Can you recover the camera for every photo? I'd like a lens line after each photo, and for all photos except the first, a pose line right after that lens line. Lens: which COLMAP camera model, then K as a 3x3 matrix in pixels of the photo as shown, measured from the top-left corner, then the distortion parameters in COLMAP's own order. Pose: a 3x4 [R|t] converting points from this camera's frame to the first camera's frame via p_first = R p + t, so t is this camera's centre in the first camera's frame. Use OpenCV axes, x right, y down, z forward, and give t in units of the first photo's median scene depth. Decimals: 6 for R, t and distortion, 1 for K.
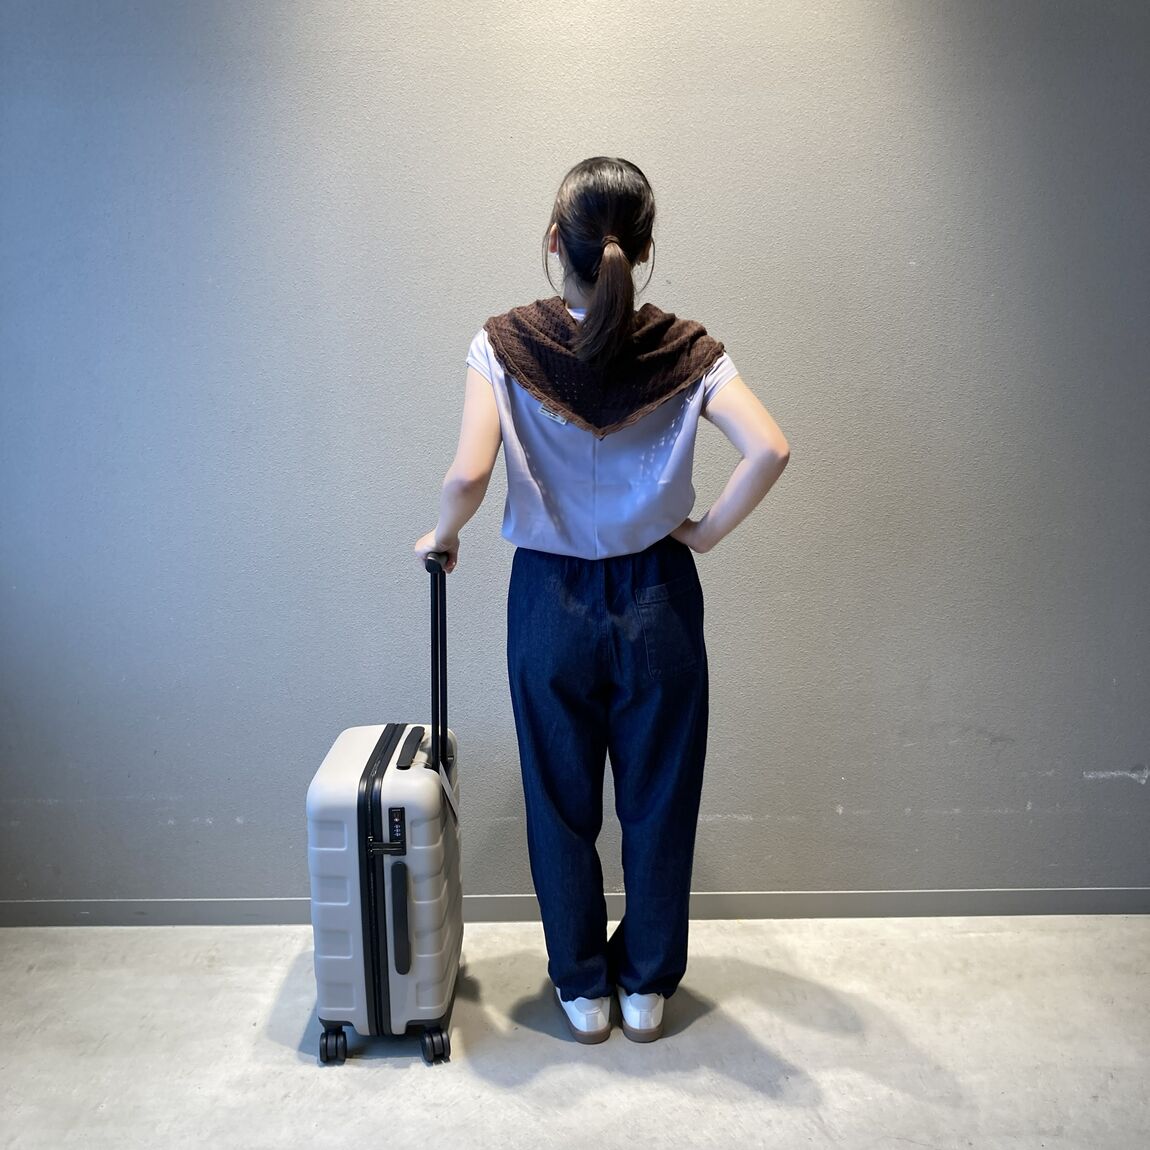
lens RADIAL K [[1252.3, 0, 575.8], [0, 1252.3, 562.1], [0, 0, 1]] dist [0.024380, 0.000000]
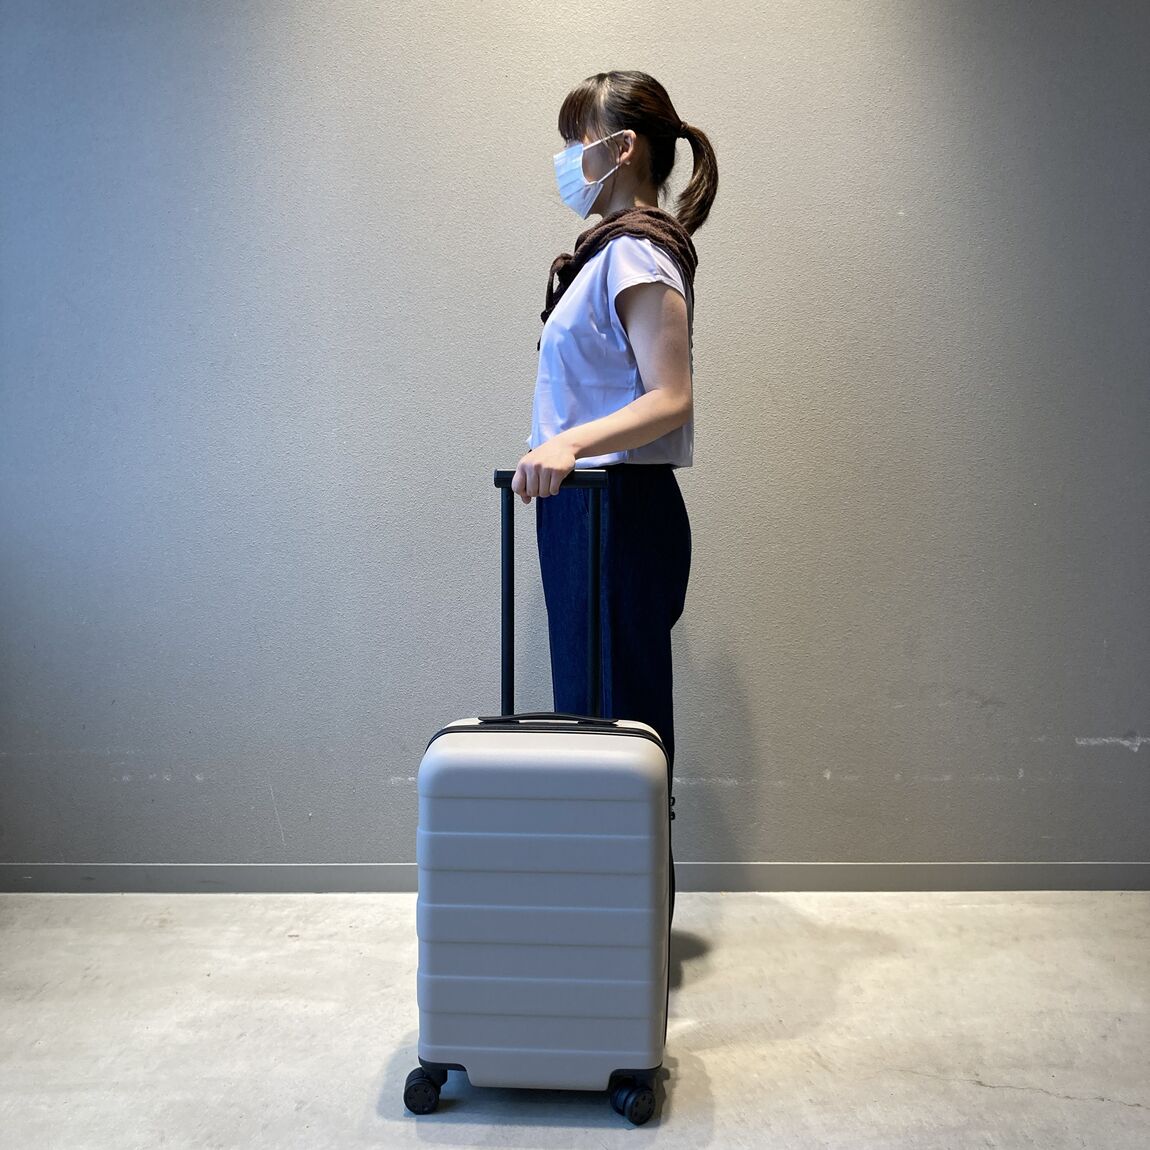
lens RADIAL K [[1252.3, 0, 580.7], [0, 1252.3, 571.8], [0, 0, 1]] dist [0.024380, 0.000000]
pose [[0.999048, 0.020932, 0.038284, -0.021571], [-0.017062, 0.994963, -0.098778, 0.151552], [-0.040158, 0.098031, 0.994373, 0.034304]]
